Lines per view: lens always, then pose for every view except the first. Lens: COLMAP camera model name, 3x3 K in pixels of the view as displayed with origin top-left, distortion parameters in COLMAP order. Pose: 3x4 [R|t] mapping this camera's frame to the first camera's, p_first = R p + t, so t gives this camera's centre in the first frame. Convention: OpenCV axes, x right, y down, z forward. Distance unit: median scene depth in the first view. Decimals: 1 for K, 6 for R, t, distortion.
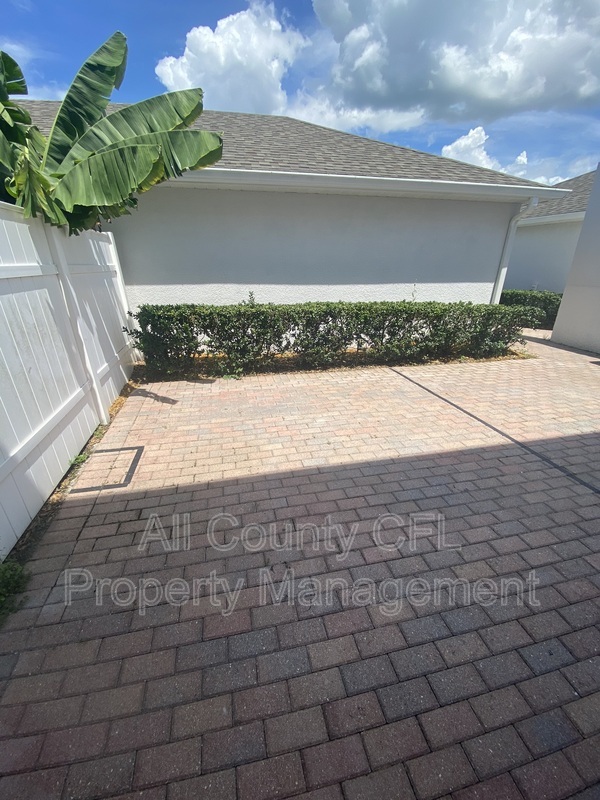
lens RADIAL K [[320.4, 0, 300.0], [0, 320.4, 400.0], [0, 0, 1]] dist [0.010139, -0.015116]
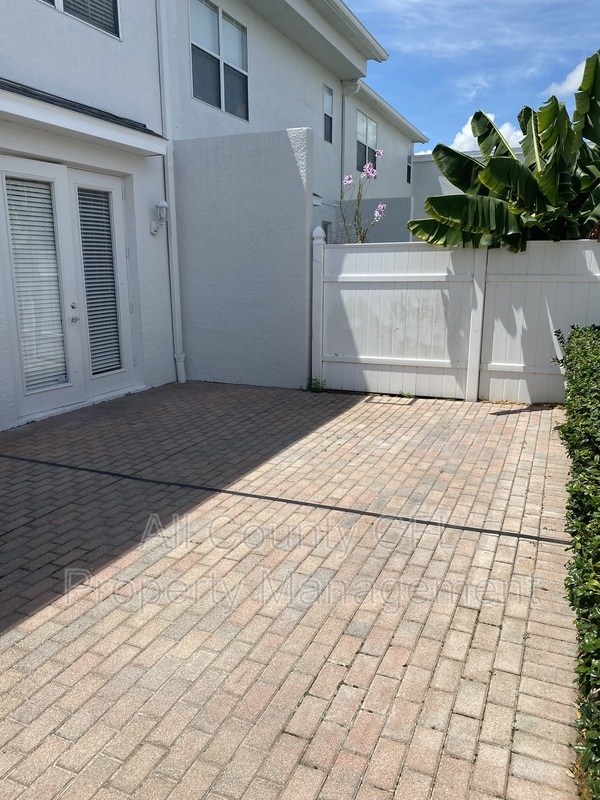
lens RADIAL K [[612.9, 0, 297.6], [0, 612.9, 415.2], [0, 0, 1]] dist [-0.000341, -0.001326]
pose [[-0.584868, 0.188578, -0.788903, 1.623256], [-0.317776, 0.841582, 0.436760, -0.708863], [0.746289, 0.506141, -0.432289, 1.604551]]
